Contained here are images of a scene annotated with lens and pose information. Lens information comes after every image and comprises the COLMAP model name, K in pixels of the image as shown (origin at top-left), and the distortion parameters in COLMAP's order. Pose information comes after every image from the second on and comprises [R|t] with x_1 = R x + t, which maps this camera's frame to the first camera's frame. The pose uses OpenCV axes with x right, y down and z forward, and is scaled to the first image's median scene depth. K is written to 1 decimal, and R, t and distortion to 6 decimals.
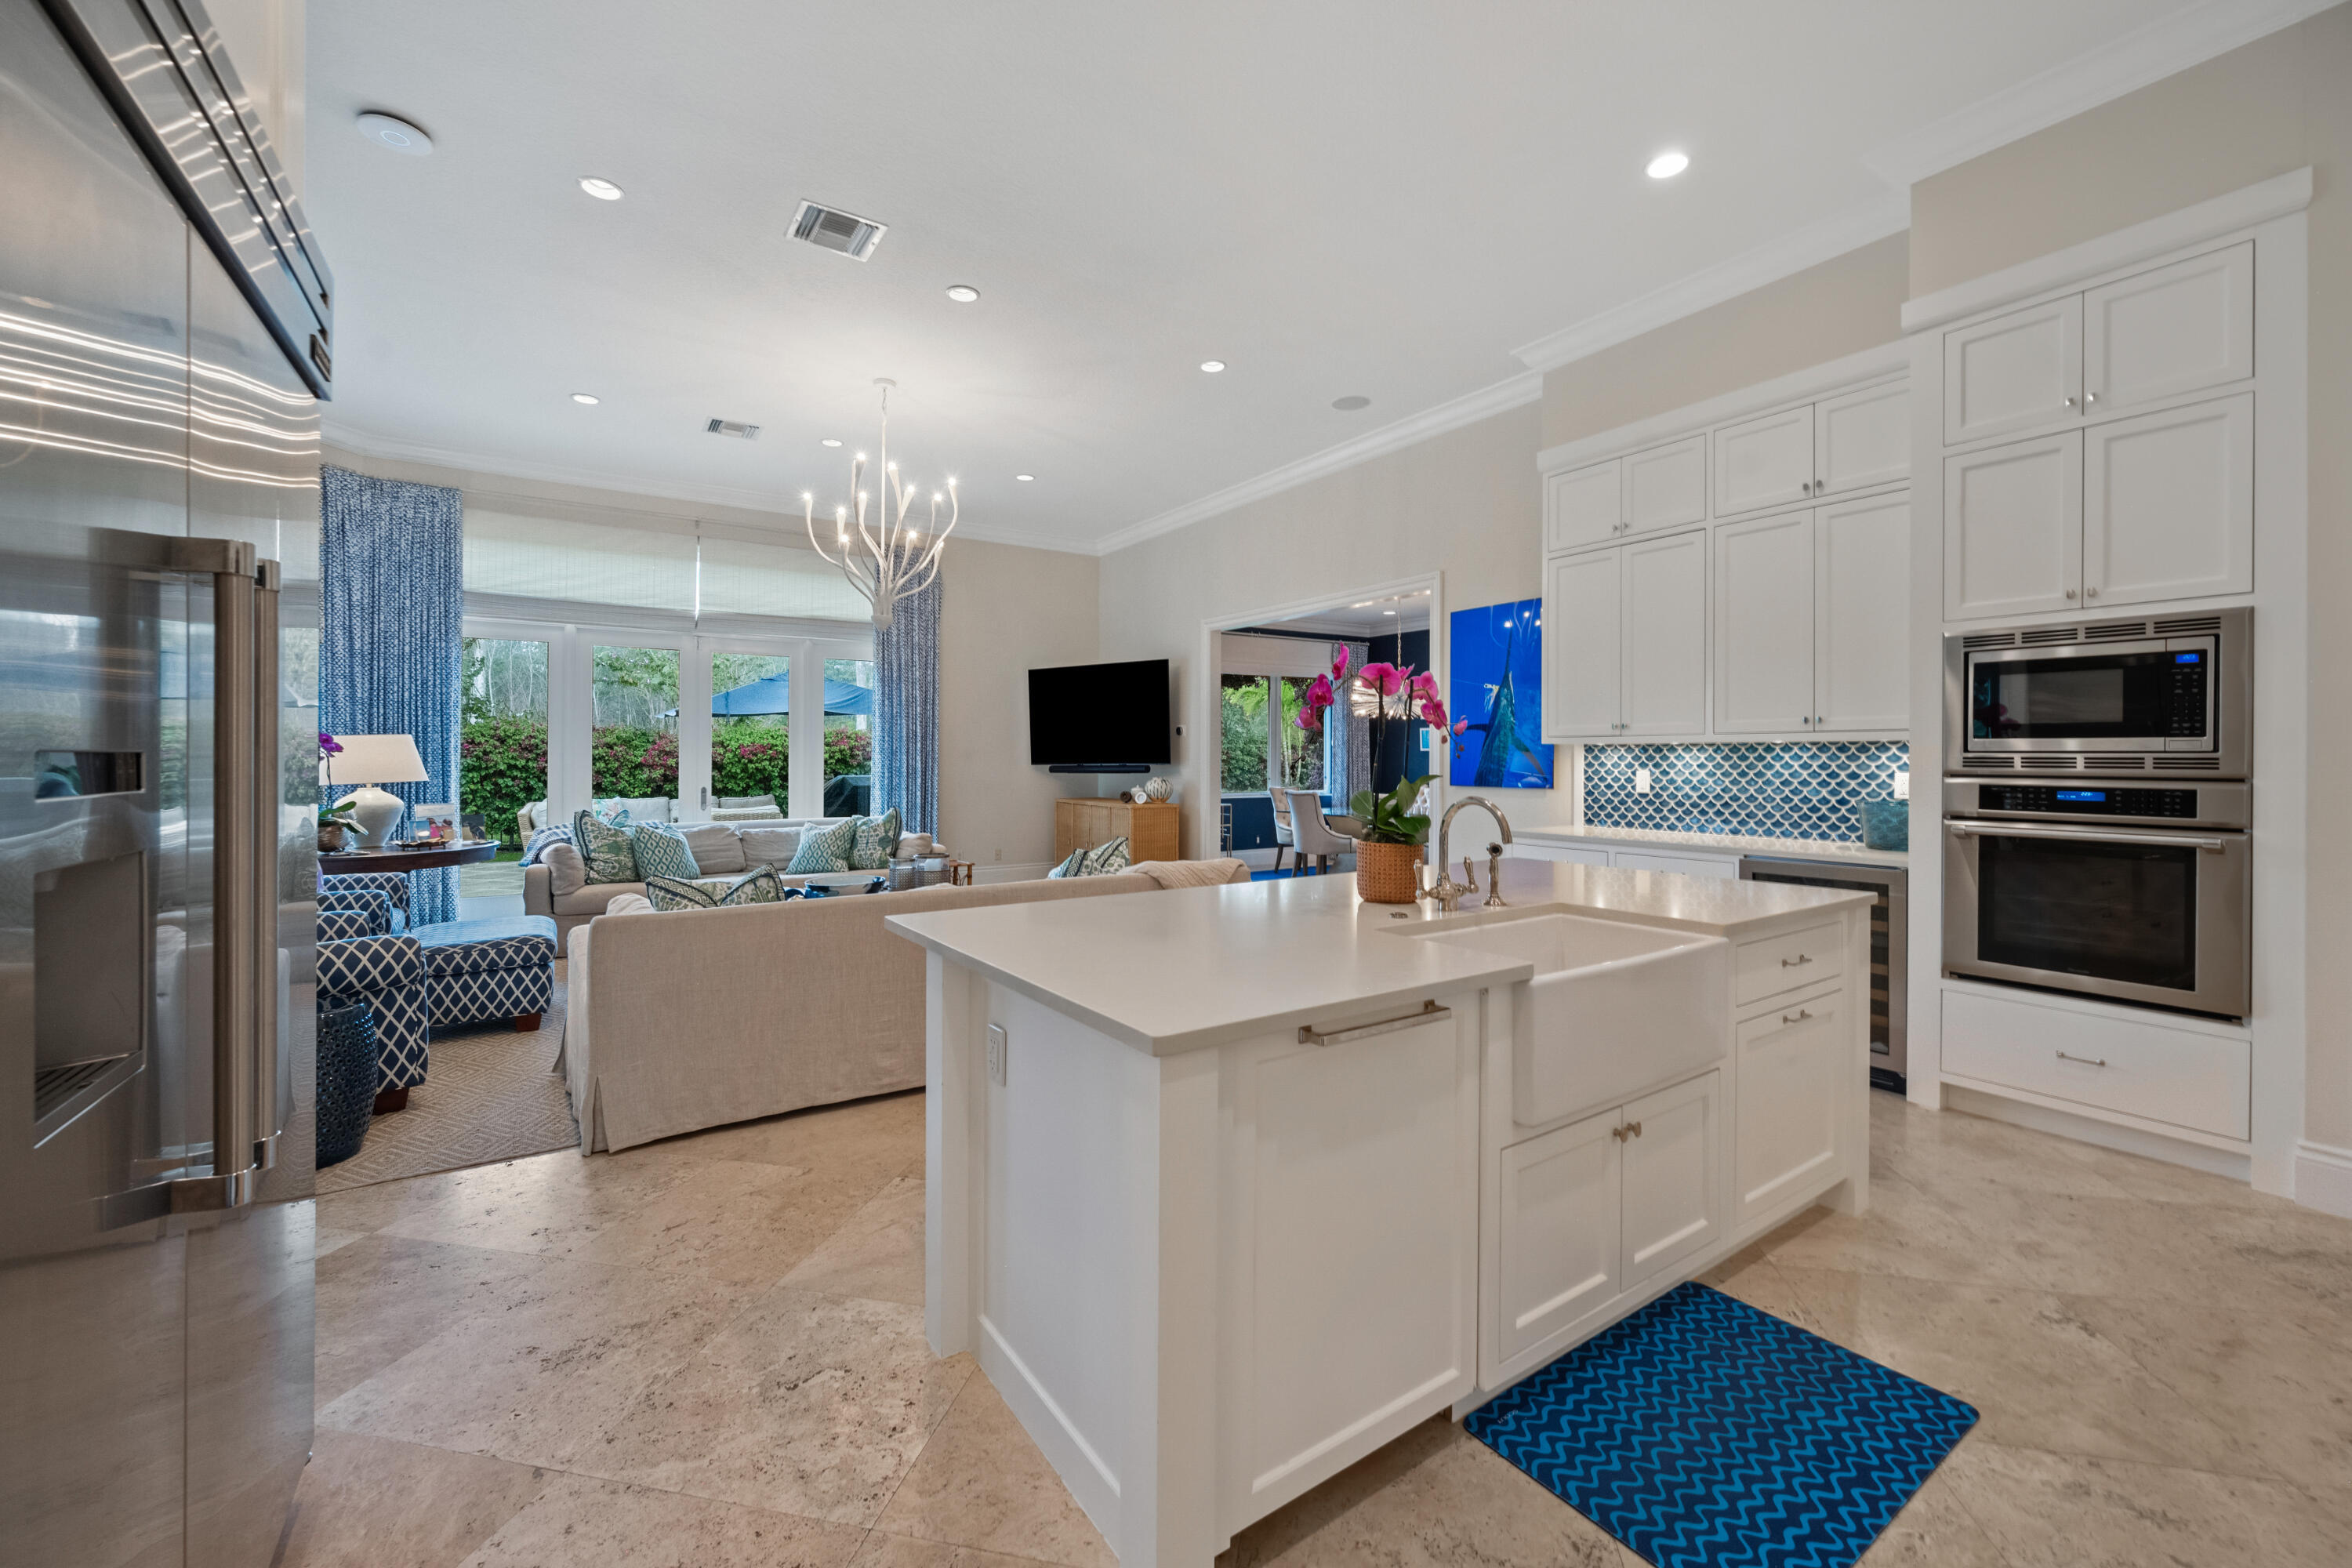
lens RADIAL K [[935.1, 0, 1176.5], [0, 935.1, 763.1], [0, 0, 1]] dist [-0.004858, 0.000612]
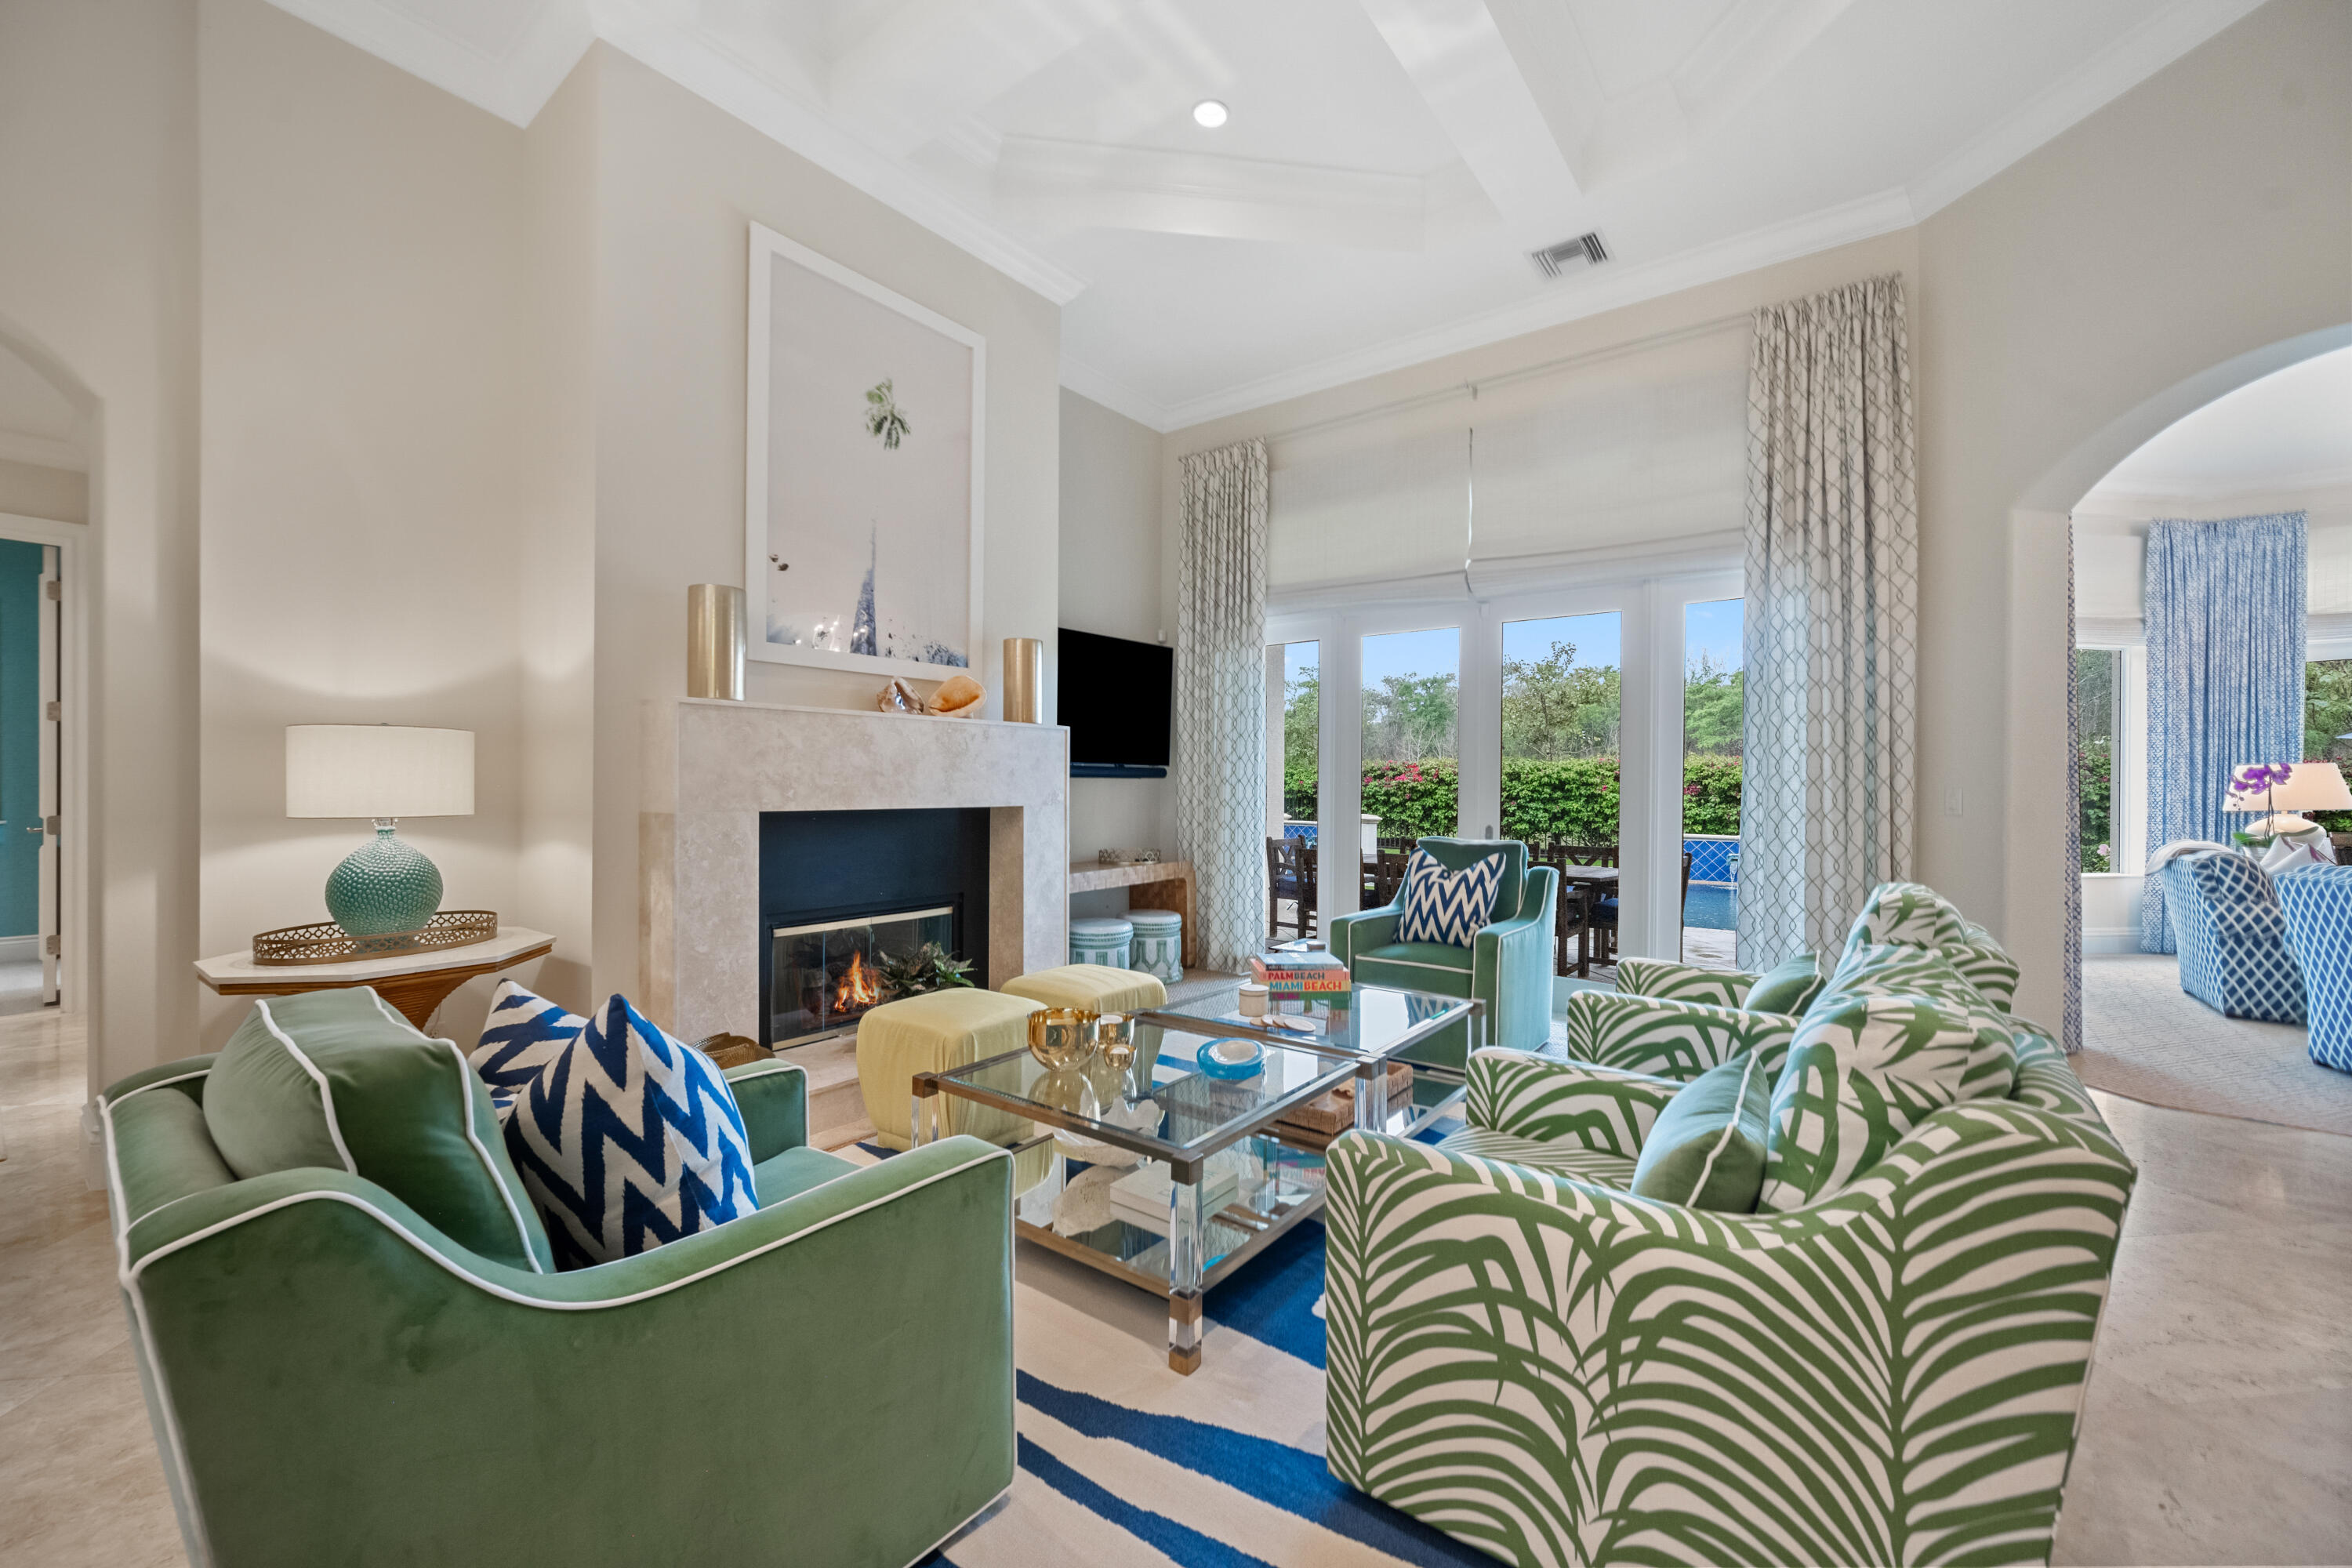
lens RADIAL K [[935.1, 0, 1180.0], [0, 935.1, 782.3], [0, 0, 1]] dist [-0.004858, 0.000612]
pose [[0.319608, -0.001798, -0.947548, -0.402852], [-0.010459, 0.999931, -0.005425, 0.014180], [0.947492, 0.011644, 0.319567, -0.759299]]
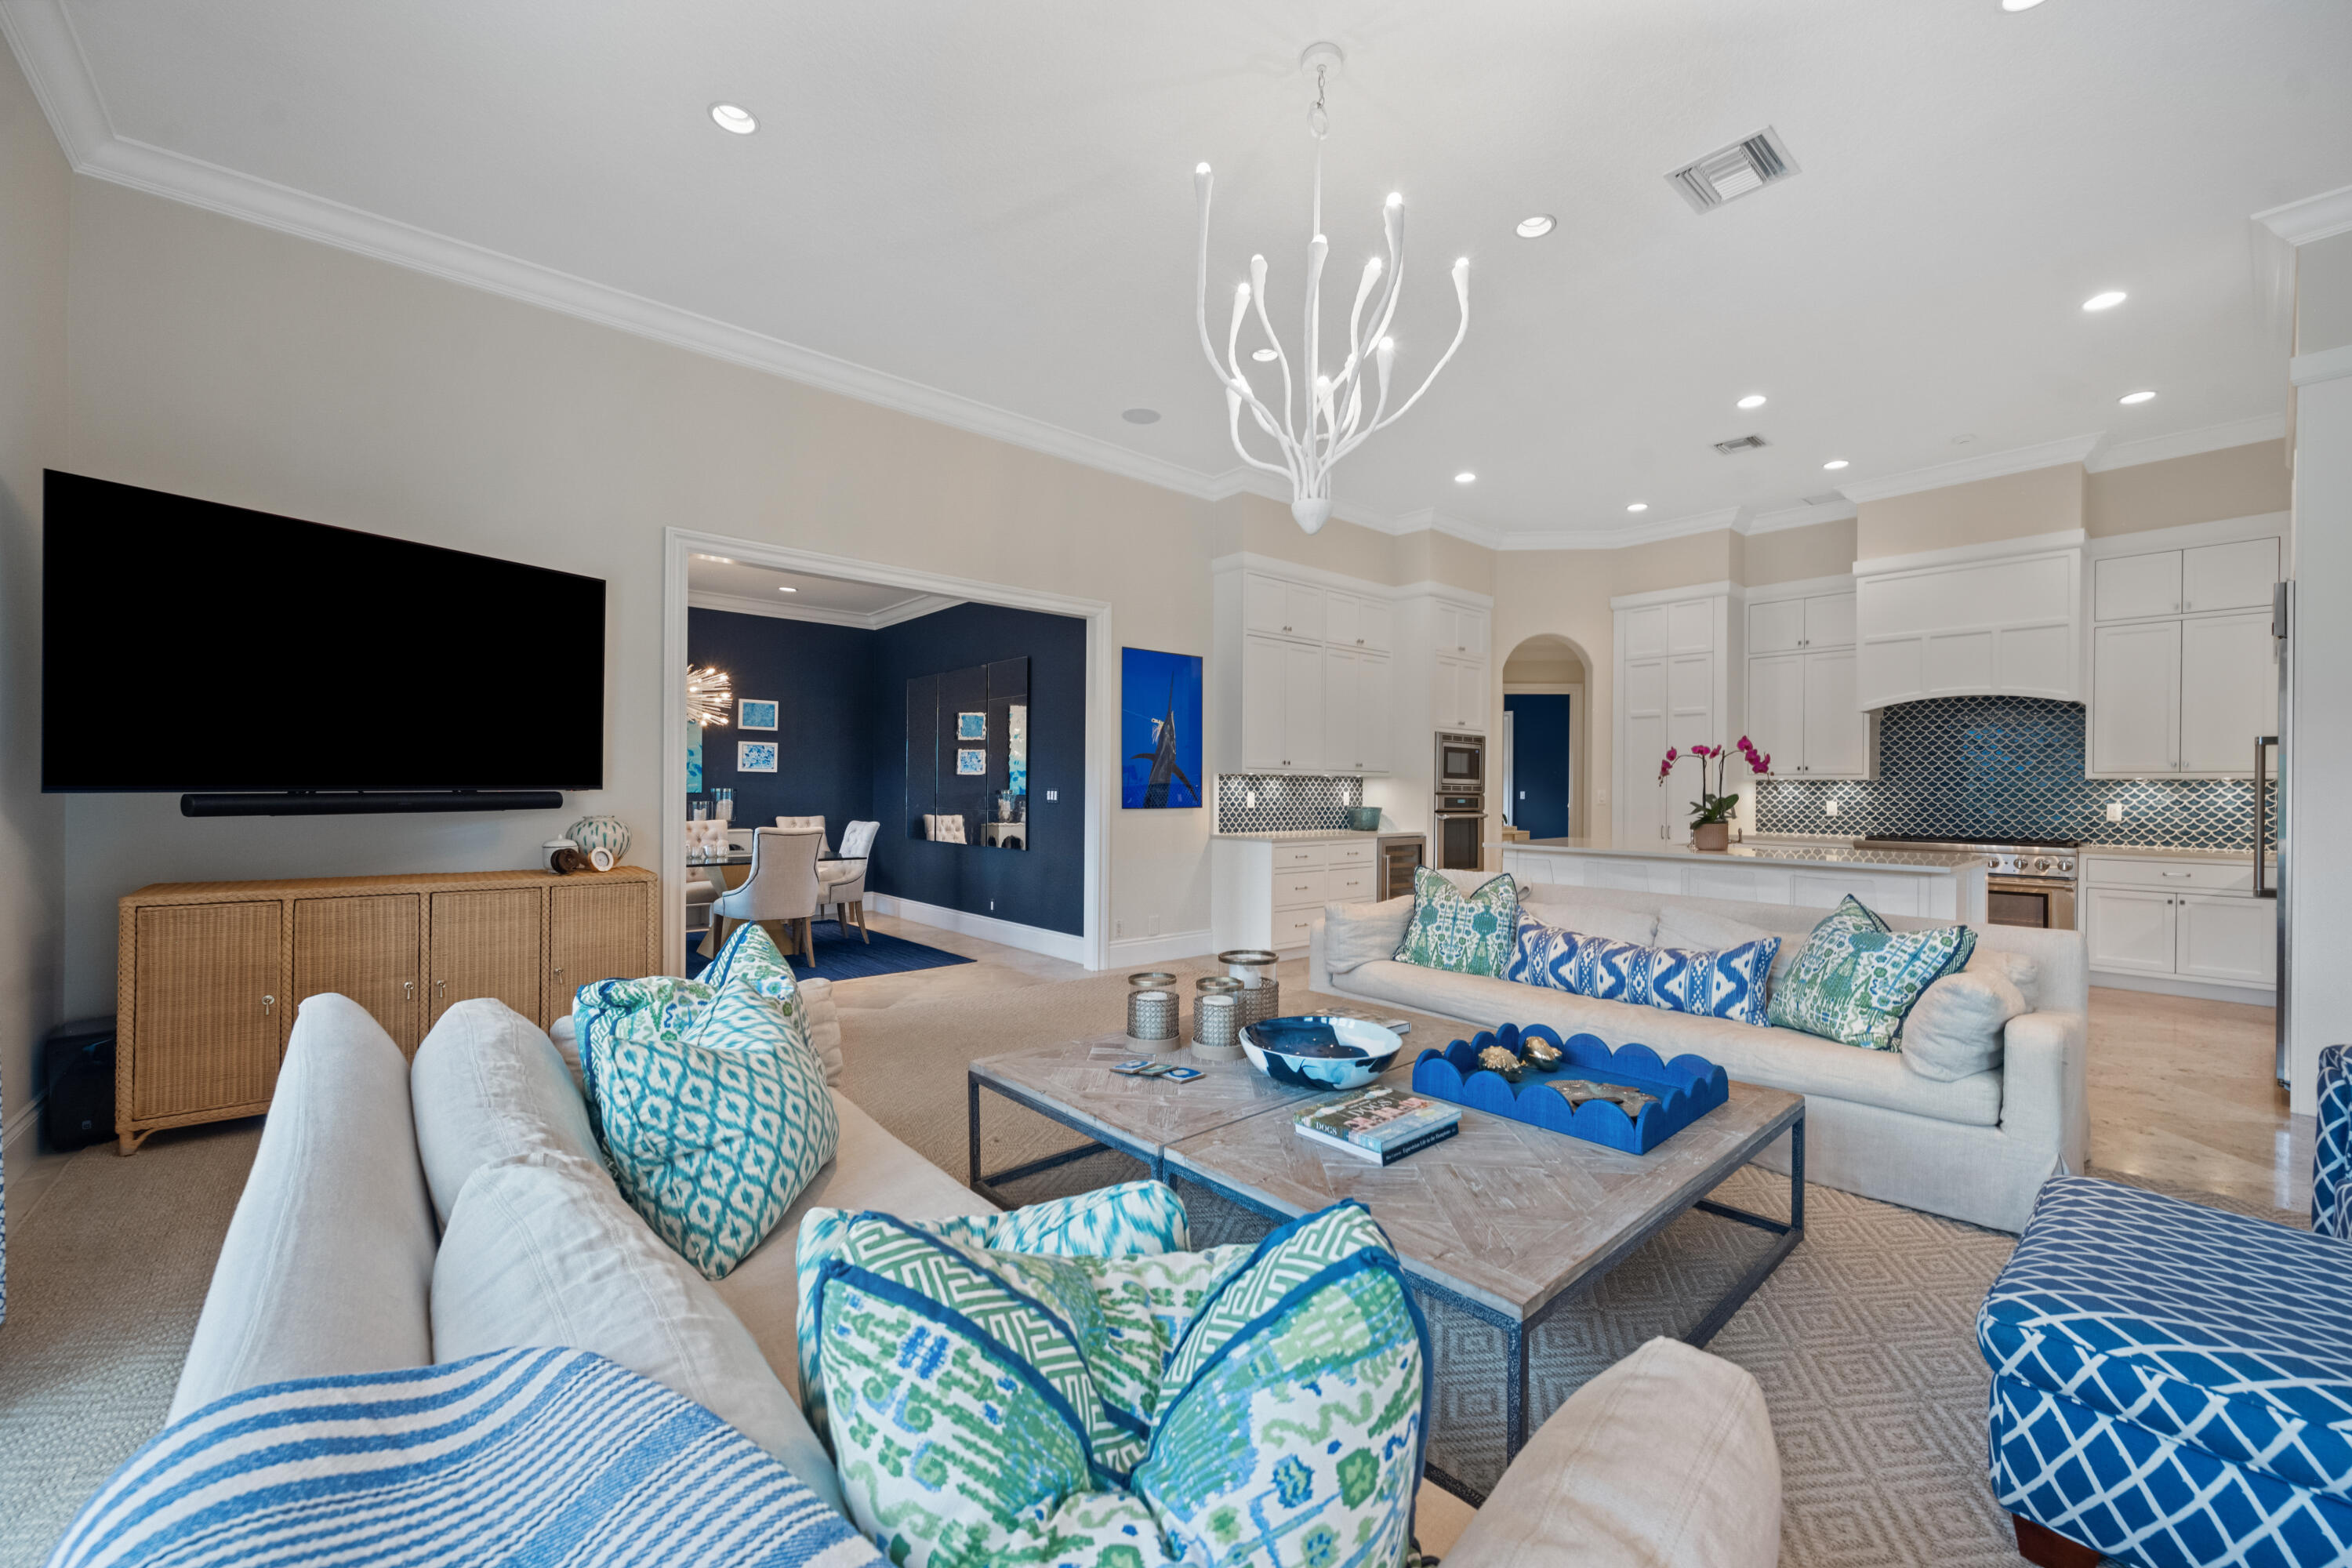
lens RADIAL K [[935.1, 0, 1180.1], [0, 935.1, 787.2], [0, 0, 1]] dist [-0.004858, 0.000612]
pose [[-0.126826, -0.001393, 0.991924, -1.079021], [-0.002736, 0.999996, 0.001054, -0.002190], [-0.991921, -0.002581, -0.126829, 1.497147]]
